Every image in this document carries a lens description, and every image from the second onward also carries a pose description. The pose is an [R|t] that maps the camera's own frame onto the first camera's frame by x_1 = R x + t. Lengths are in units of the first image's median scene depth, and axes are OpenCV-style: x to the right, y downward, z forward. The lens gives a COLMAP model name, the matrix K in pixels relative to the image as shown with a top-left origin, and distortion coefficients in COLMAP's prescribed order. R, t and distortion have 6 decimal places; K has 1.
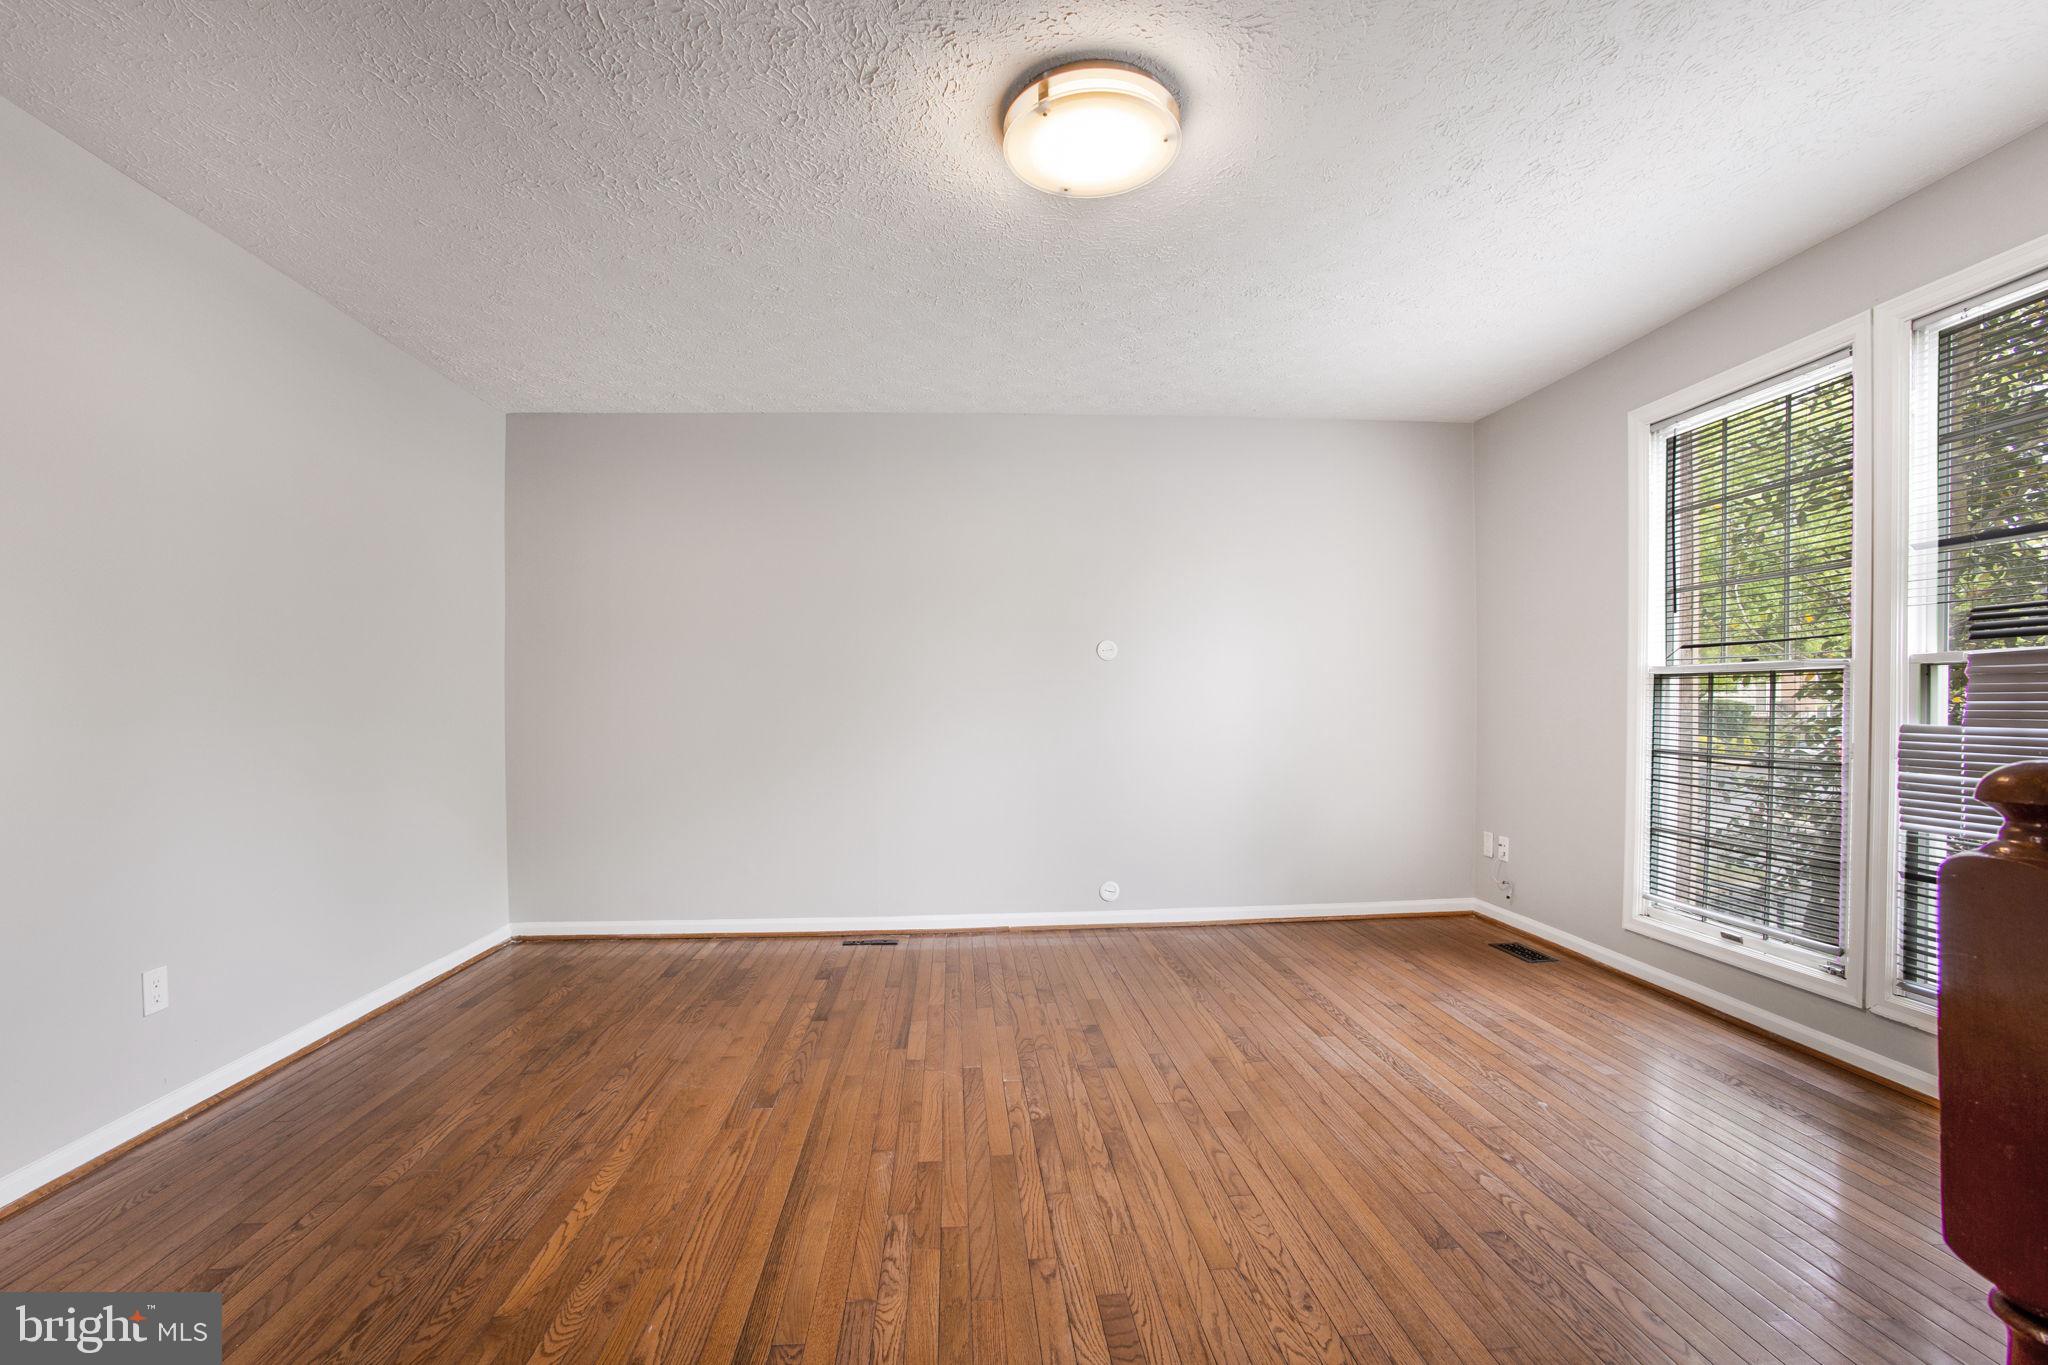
lens RADIAL K [[920.2, 0, 1019.1], [0, 920.2, 717.9], [0, 0, 1]] dist [-0.067435, 0.030566]
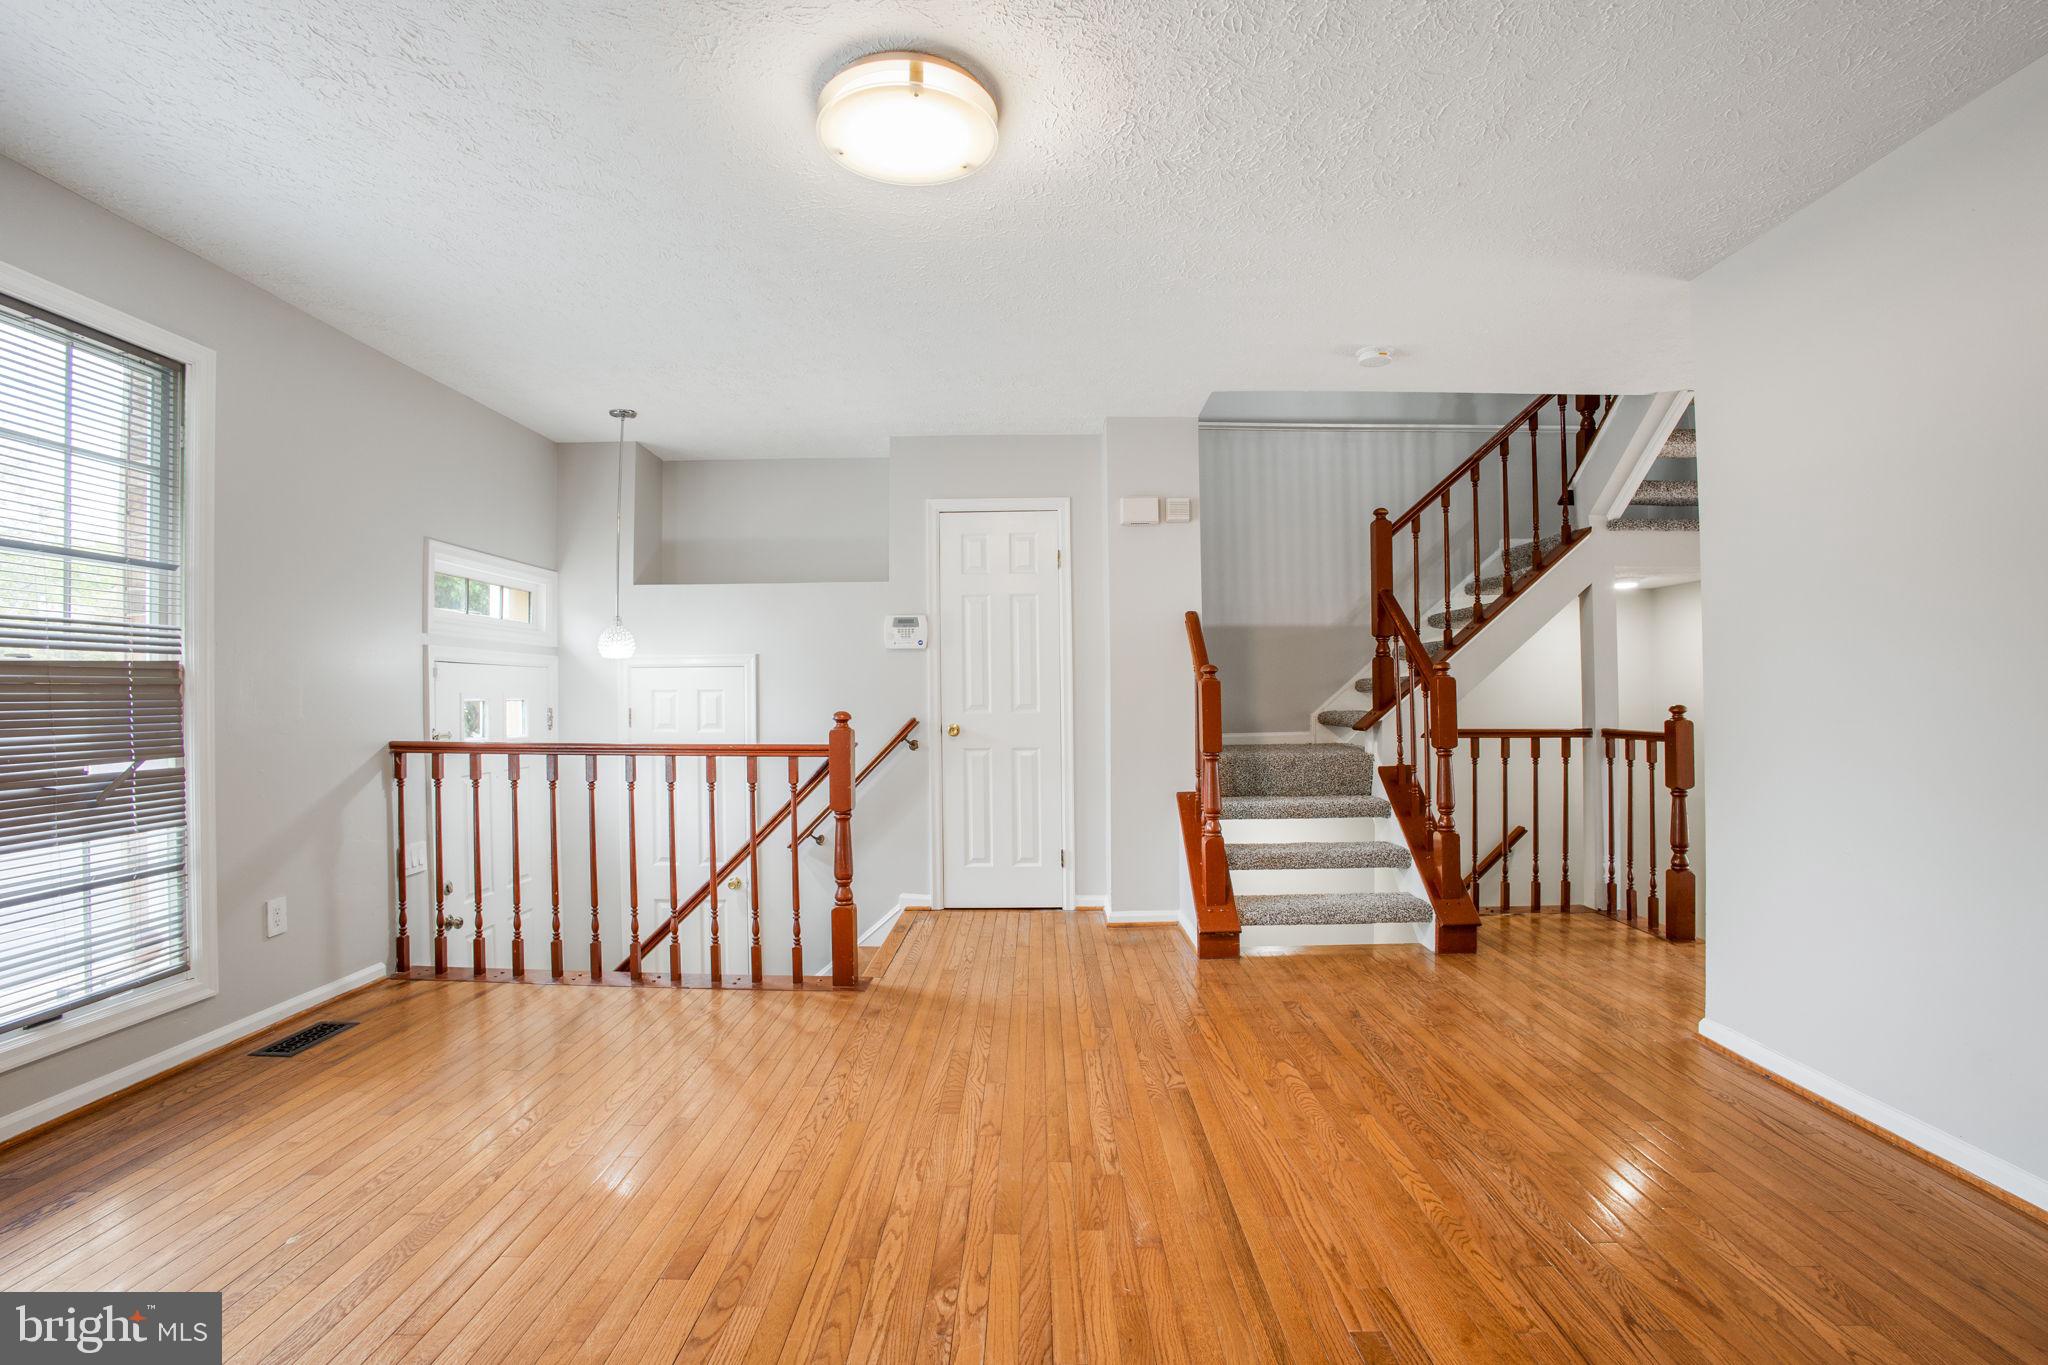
lens RADIAL K [[917.8, 0, 1024.0], [0, 917.8, 682.5], [0, 0, 1]] dist [-0.082307, 0.031588]
pose [[-0.996269, 0.013435, 0.085249, -0.109432], [0.013912, 0.999891, 0.005006, -0.039360], [-0.085172, 0.006173, -0.996347, 1.767824]]
